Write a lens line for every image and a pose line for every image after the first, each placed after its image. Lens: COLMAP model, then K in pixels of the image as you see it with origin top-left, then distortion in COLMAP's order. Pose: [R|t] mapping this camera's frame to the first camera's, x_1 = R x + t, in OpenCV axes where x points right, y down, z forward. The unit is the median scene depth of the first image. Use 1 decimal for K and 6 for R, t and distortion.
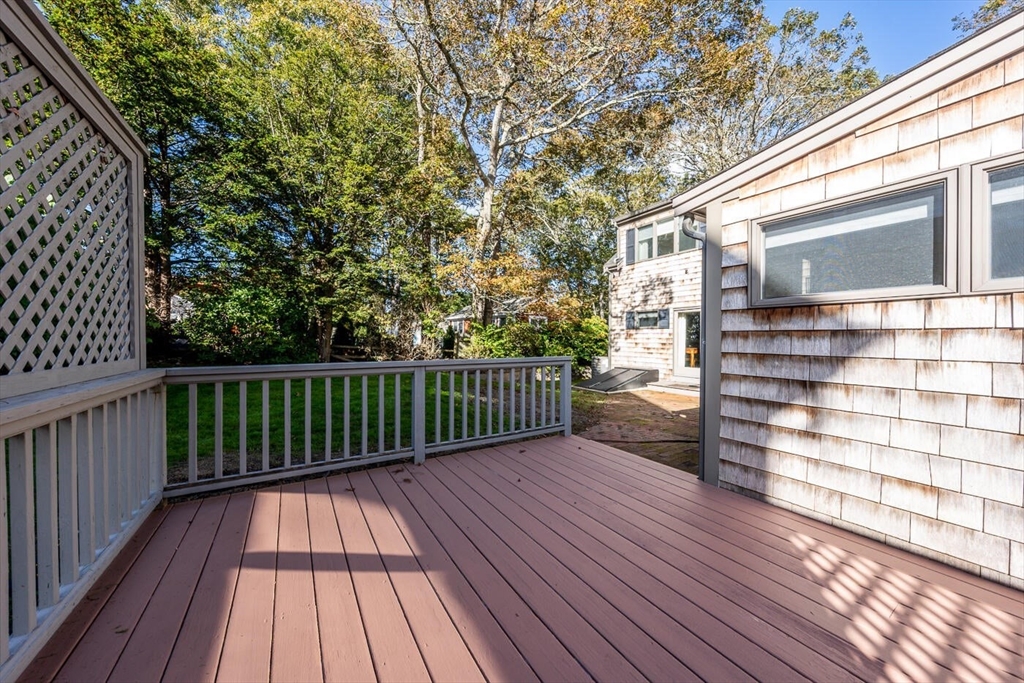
lens RADIAL K [[354.9, 0, 503.6], [0, 354.9, 340.2], [0, 0, 1]] dist [-0.000298, -0.000083]
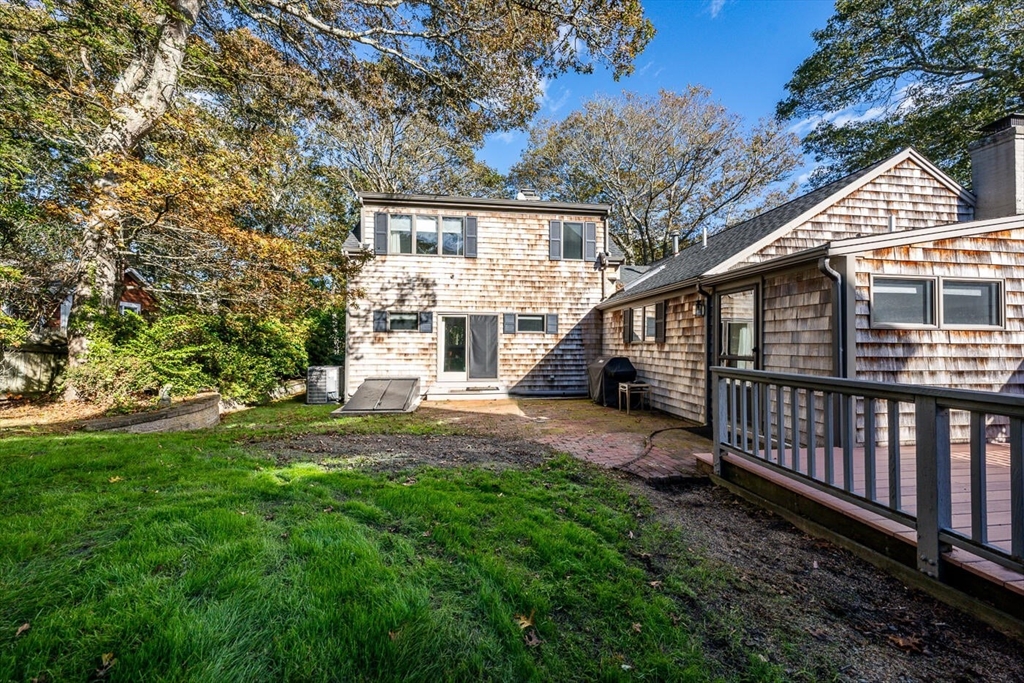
lens RADIAL K [[354.9, 0, 503.6], [0, 354.9, 340.2], [0, 0, 1]] dist [-0.000298, -0.000083]
pose [[0.391526, 0.003978, 0.920158, -0.319567], [0.001758, 0.999986, -0.005072, -0.007737], [-0.920165, 0.003604, 0.391514, 0.431390]]
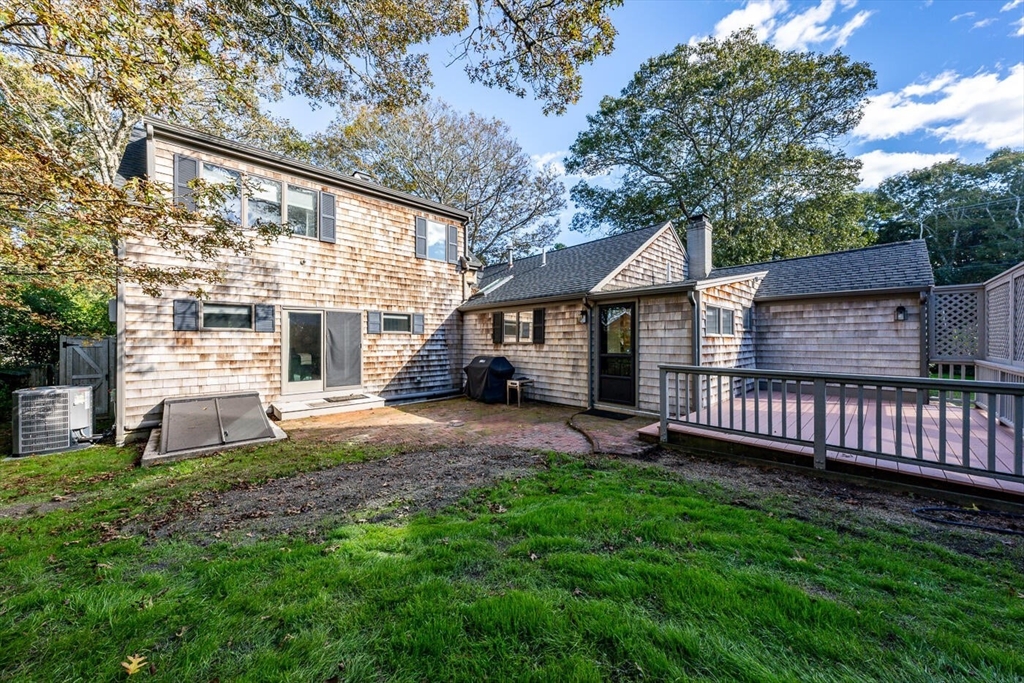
lens RADIAL K [[354.9, 0, 503.6], [0, 354.9, 340.2], [0, 0, 1]] dist [-0.000298, -0.000083]
pose [[-0.223080, -0.006491, 0.974779, -0.339246], [0.004628, 0.999960, 0.007718, -0.019860], [-0.974789, 0.006233, -0.223041, 0.670227]]
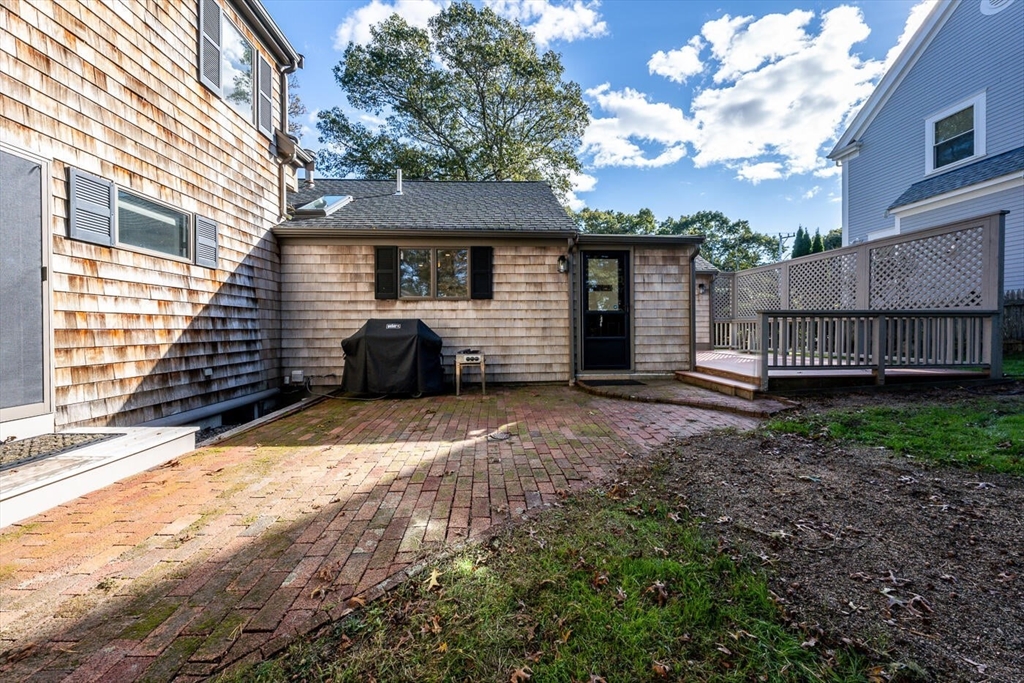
lens RADIAL K [[370.8, 0, 513.4], [0, 370.8, 331.7], [0, 0, 1]] dist [-0.002003, -0.000235]
pose [[-0.901551, -0.006876, 0.432618, 0.121186], [-0.000217, 0.999881, 0.015439, 0.033955], [-0.432673, 0.013825, -0.901445, 0.897084]]
